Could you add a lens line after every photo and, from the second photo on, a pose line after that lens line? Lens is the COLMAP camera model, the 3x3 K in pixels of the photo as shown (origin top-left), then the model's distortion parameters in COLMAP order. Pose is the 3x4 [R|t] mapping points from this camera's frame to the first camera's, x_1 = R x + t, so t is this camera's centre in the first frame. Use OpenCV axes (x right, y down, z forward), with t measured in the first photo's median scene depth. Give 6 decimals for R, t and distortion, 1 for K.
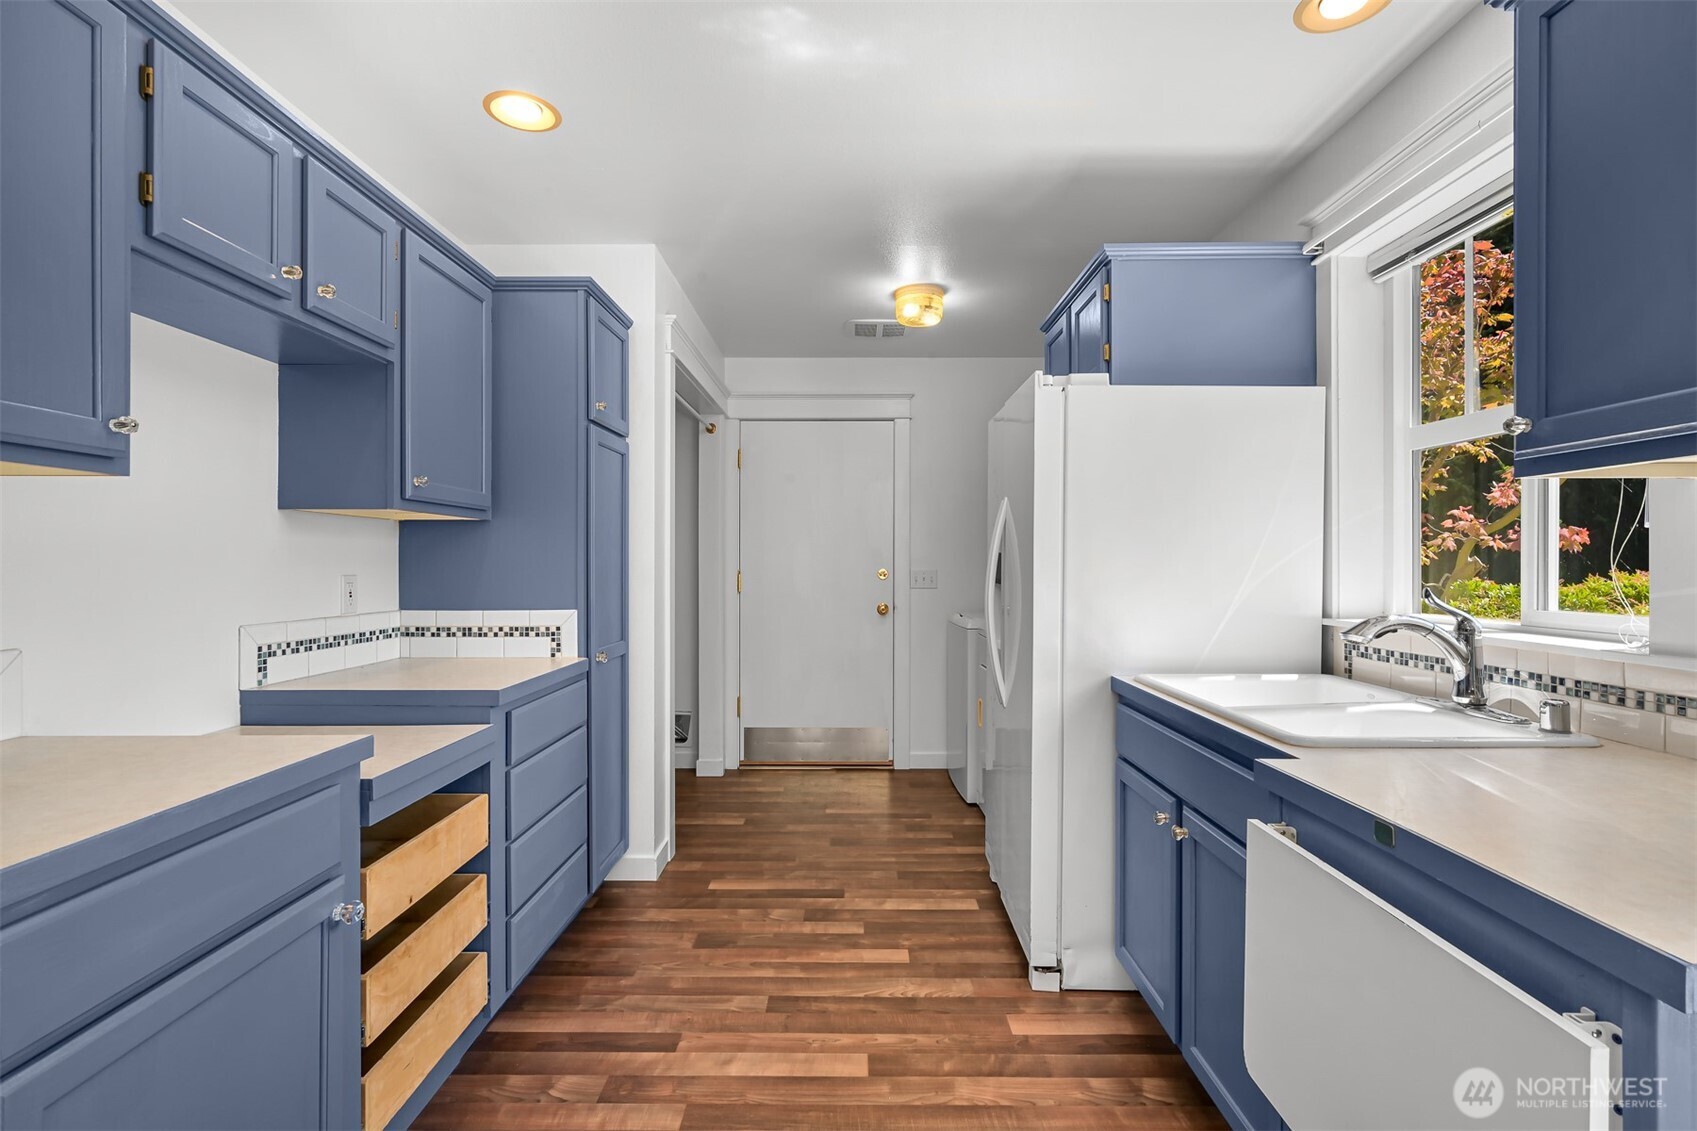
lens RADIAL K [[802.0, 0, 846.6], [0, 802.0, 565.5], [0, 0, 1]] dist [-0.002106, 0.000525]
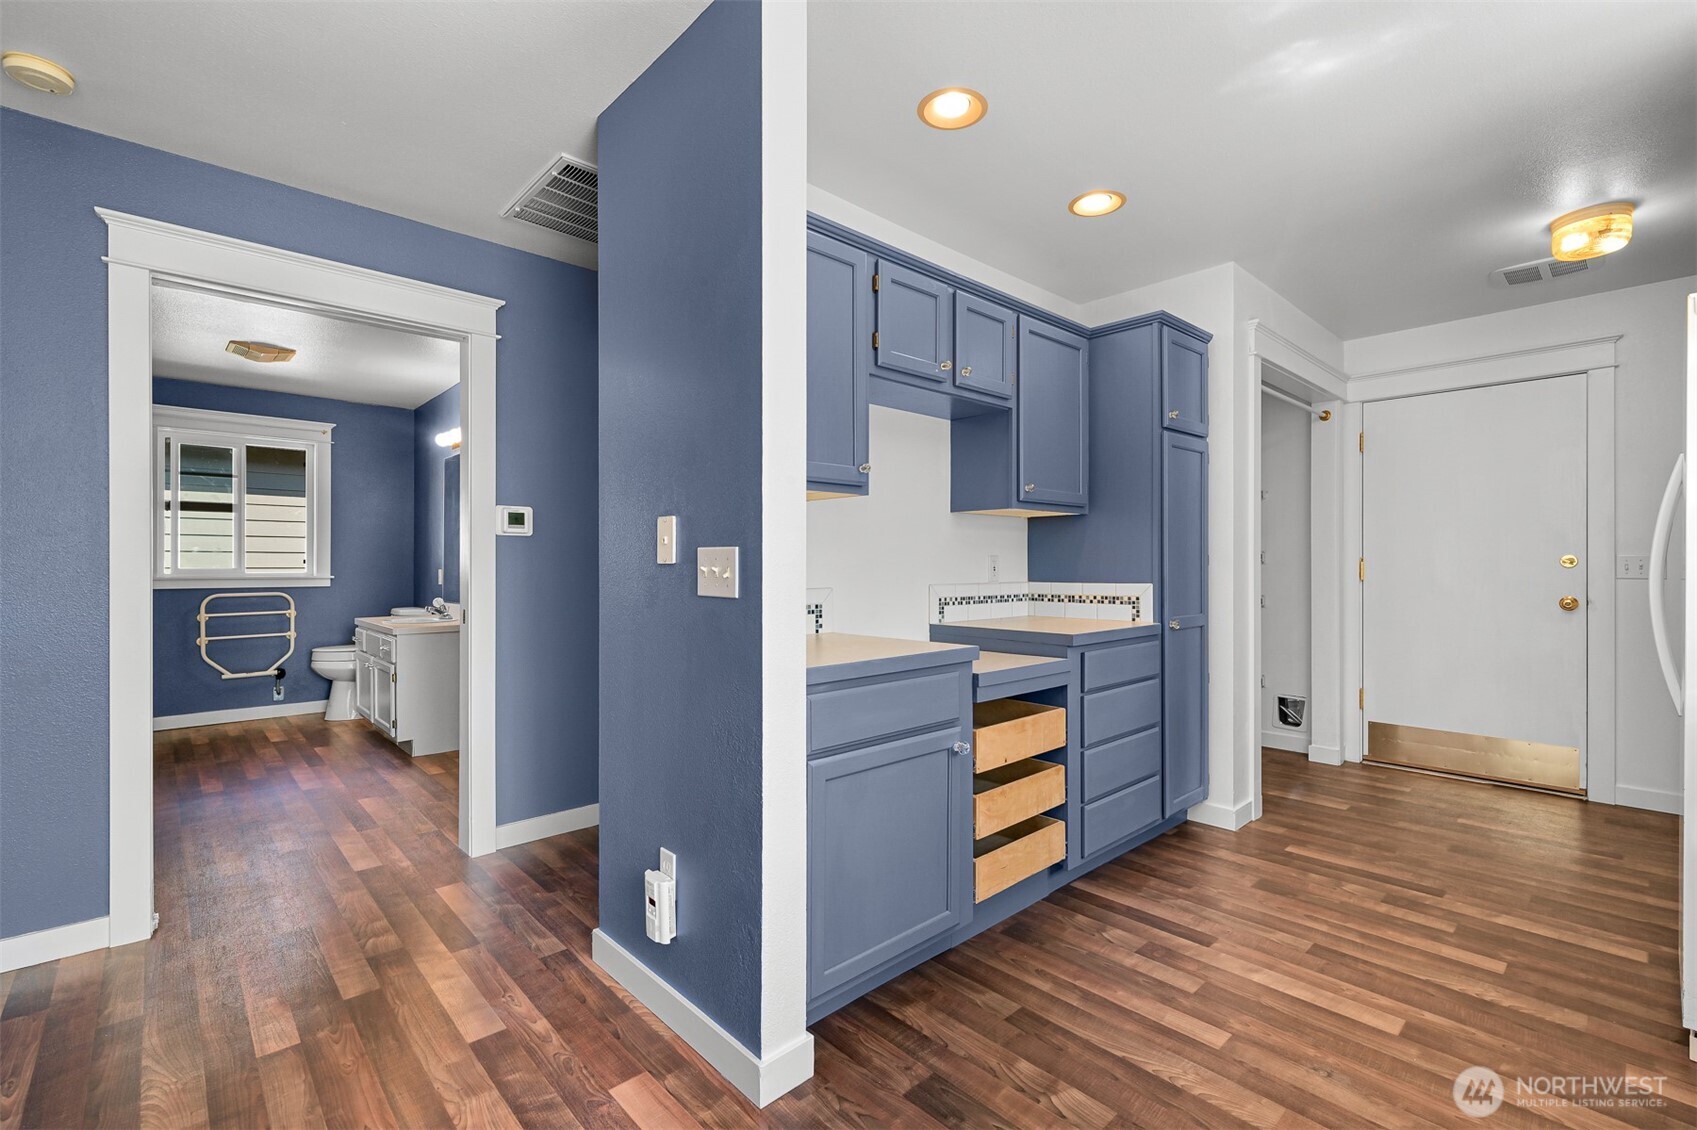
lens RADIAL K [[740.0, 0, 848.5], [0, 740.0, 565.0], [0, 0, 1]] dist [0.000174, 0.000538]
pose [[0.683482, -0.000696, -0.729967, 0.195164], [0.000377, 1.000000, -0.000600, 0.030550], [0.729967, 0.000135, 0.683482, -0.128747]]
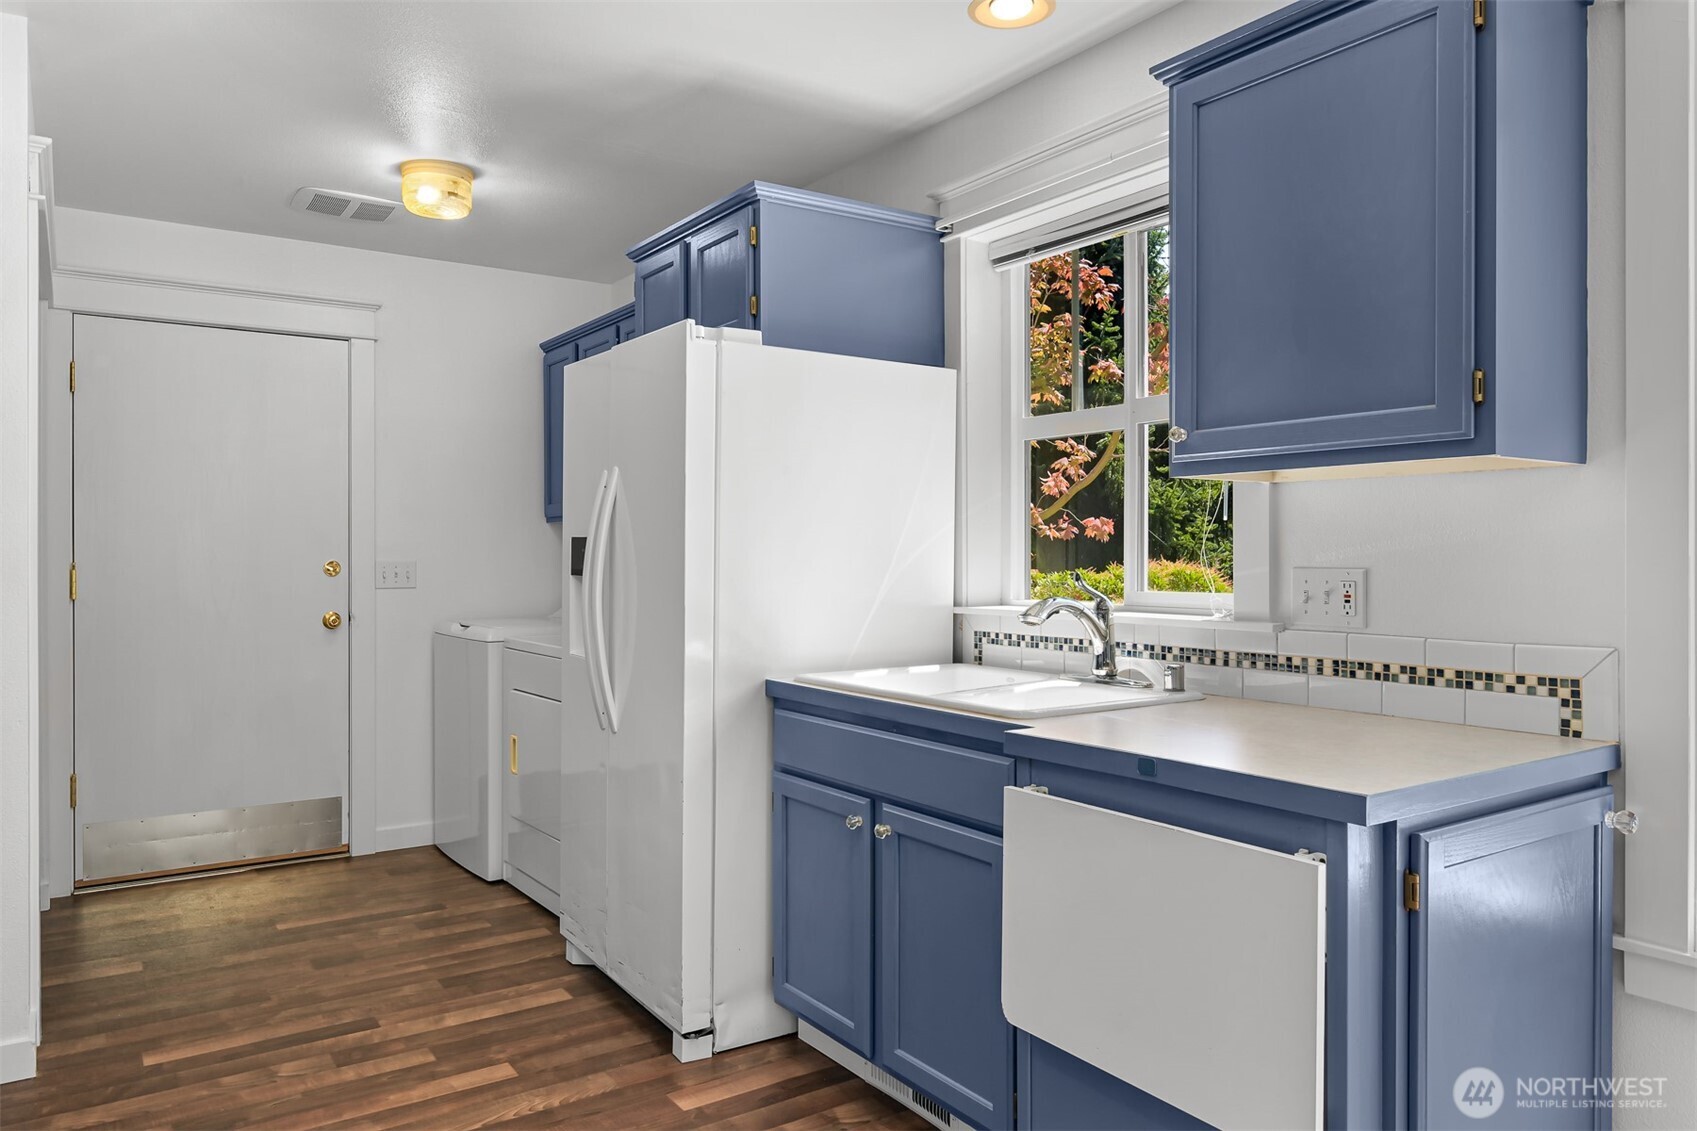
lens RADIAL K [[1148.4, 0, 858.0], [0, 1148.4, 562.5], [0, 0, 1]] dist [-0.000211, -0.003657]
pose [[0.819936, -0.003632, 0.572444, -0.293992], [0.001885, 0.999992, 0.003644, 0.006317], [-0.572452, -0.001909, 0.819936, -0.079139]]
